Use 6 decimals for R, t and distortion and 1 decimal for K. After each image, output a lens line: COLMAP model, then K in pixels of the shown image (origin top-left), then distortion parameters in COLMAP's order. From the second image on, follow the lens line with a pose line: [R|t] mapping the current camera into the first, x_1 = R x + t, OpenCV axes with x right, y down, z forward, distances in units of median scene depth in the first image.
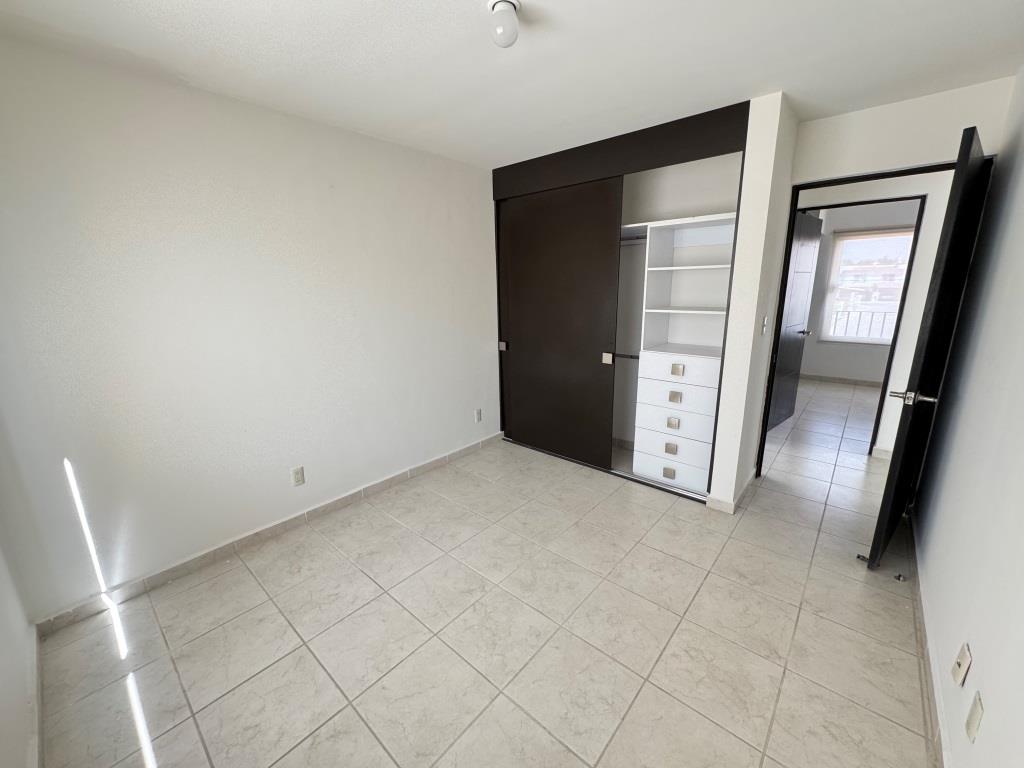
lens RADIAL K [[409.5, 0, 509.0], [0, 409.5, 382.5], [0, 0, 1]] dist [-0.002062, 0.000683]
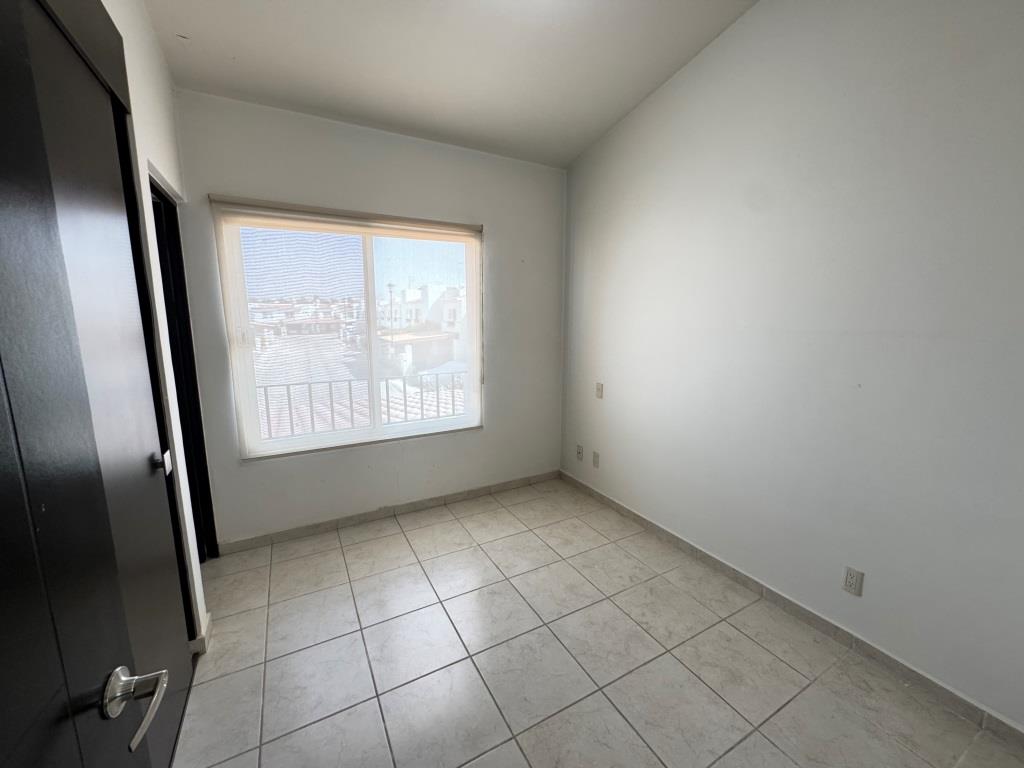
lens RADIAL K [[409.5, 0, 511.8], [0, 409.5, 383.2], [0, 0, 1]] dist [-0.002062, 0.000683]
pose [[0.336157, -0.138911, 0.931505, 0.231157], [0.213979, 0.974462, 0.068097, -0.079307], [-0.917176, 0.176431, 0.357296, 0.287958]]
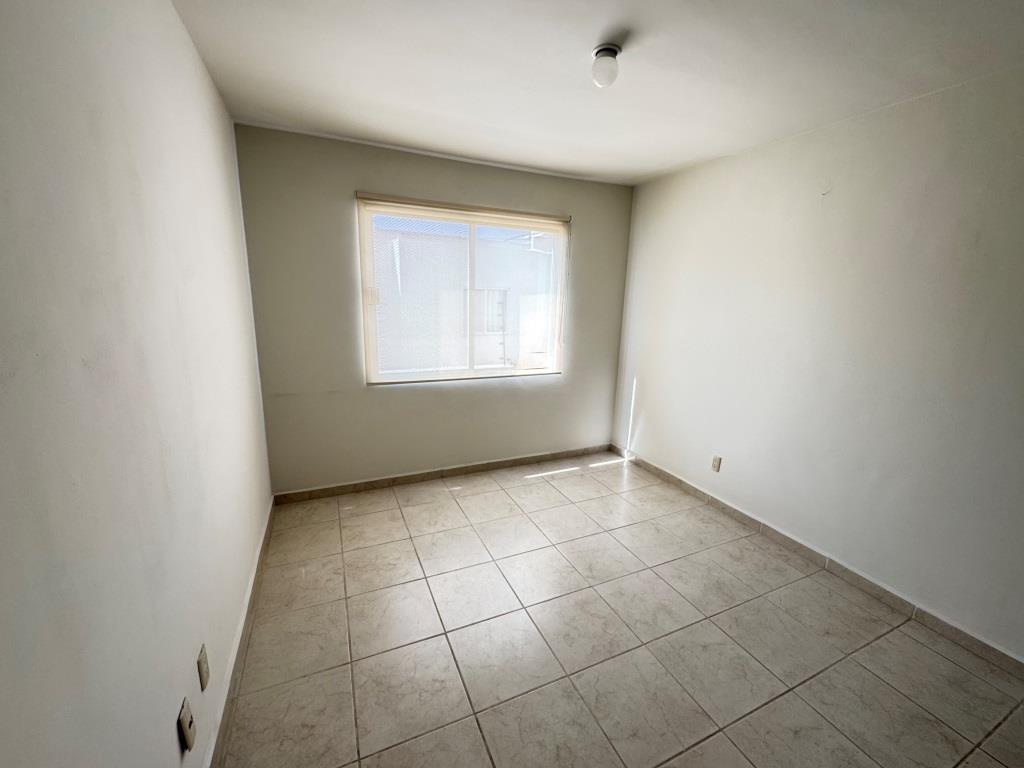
lens RADIAL K [[409.5, 0, 509.9], [0, 409.5, 384.3], [0, 0, 1]] dist [-0.002062, 0.000683]
pose [[-0.409099, 0.203368, -0.889539, 0.745463], [-0.237263, 0.917610, 0.318903, -0.216062], [0.881104, 0.341518, -0.327141, 0.843231]]
